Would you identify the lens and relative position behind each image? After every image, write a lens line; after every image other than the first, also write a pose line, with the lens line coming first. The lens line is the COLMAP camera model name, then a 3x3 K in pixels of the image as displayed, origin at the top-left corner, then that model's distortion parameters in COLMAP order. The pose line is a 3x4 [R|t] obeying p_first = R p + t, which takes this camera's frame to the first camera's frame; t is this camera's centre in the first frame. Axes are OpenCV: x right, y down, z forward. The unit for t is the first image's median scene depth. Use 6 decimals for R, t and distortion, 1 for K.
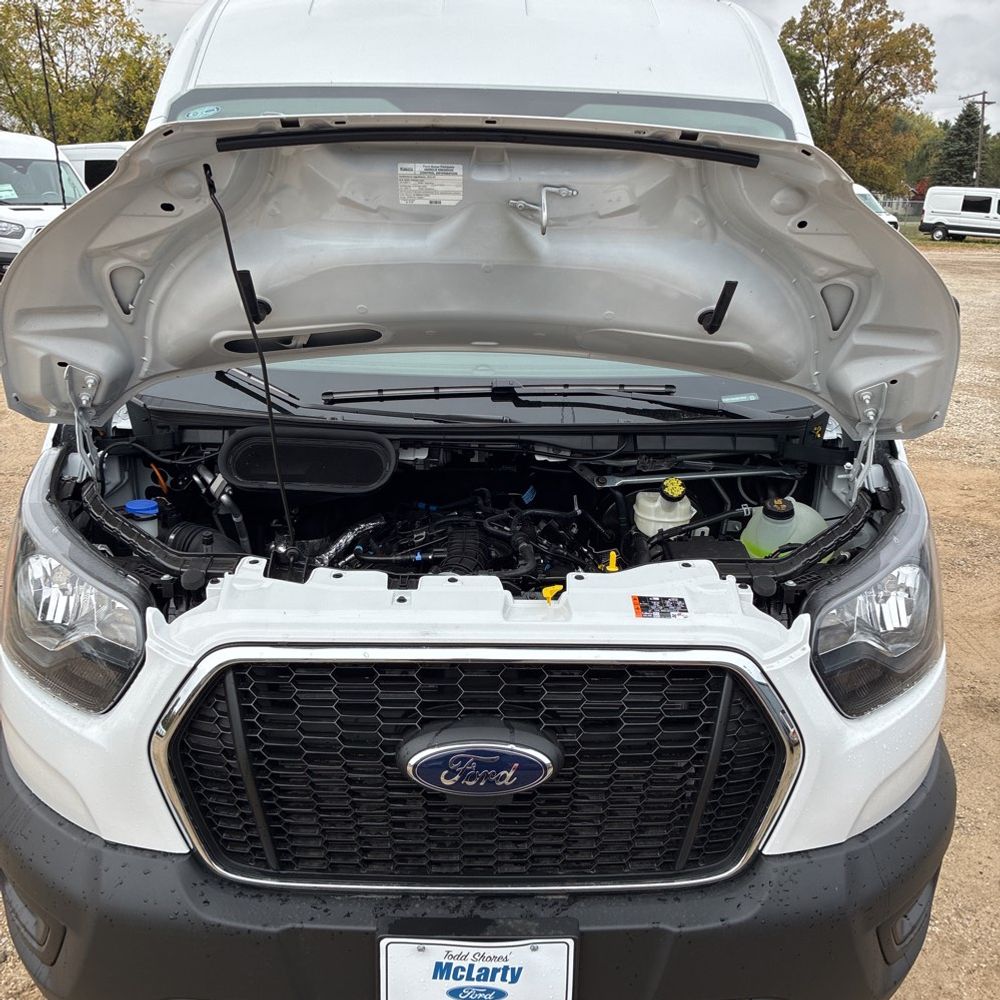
lens RADIAL K [[1000.4, 0, 507.5], [0, 1000.4, 494.9], [0, 0, 1]] dist [0.025490, -0.012127]
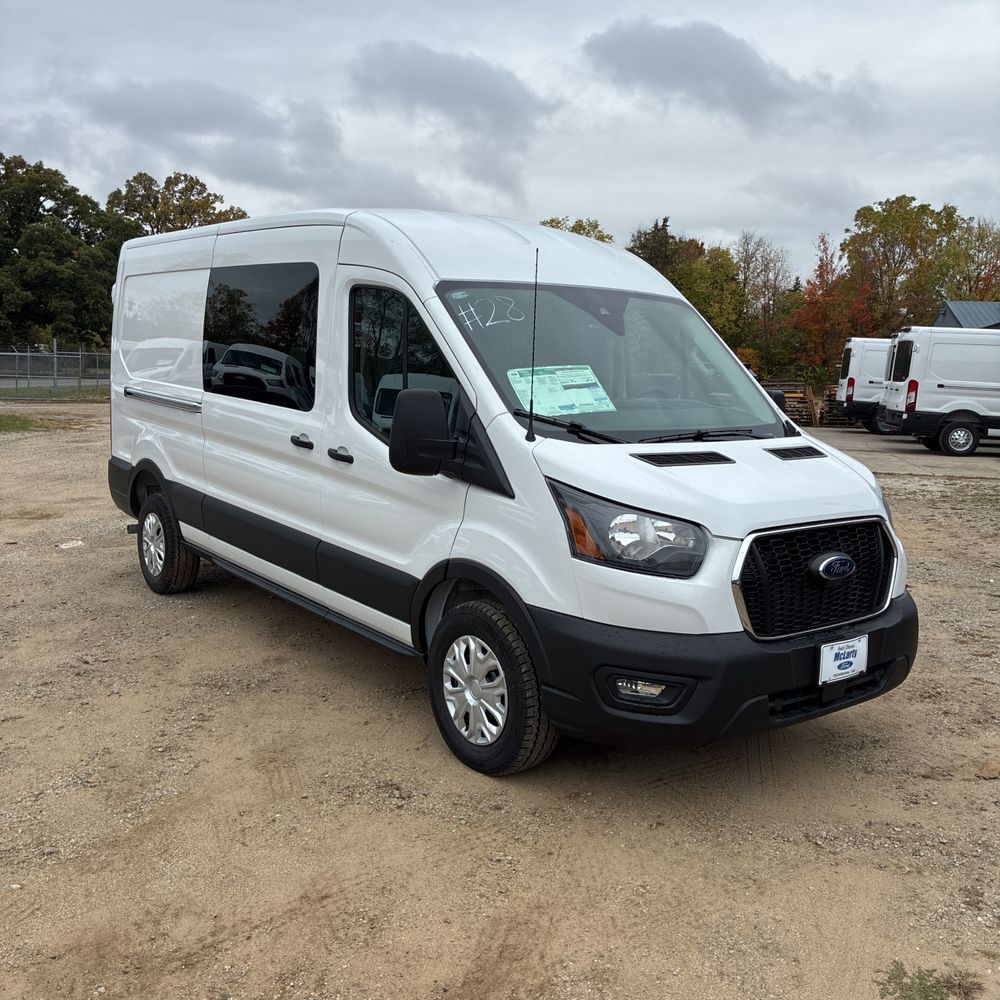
lens RADIAL K [[1003.5, 0, 506.5], [0, 1003.5, 501.1], [0, 0, 1]] dist [0.040816, -0.043344]
pose [[0.799895, -0.082792, 0.594402, -1.727074], [0.168351, 0.981626, -0.089826, 0.160048], [-0.576043, 0.171919, 0.799136, -0.434916]]
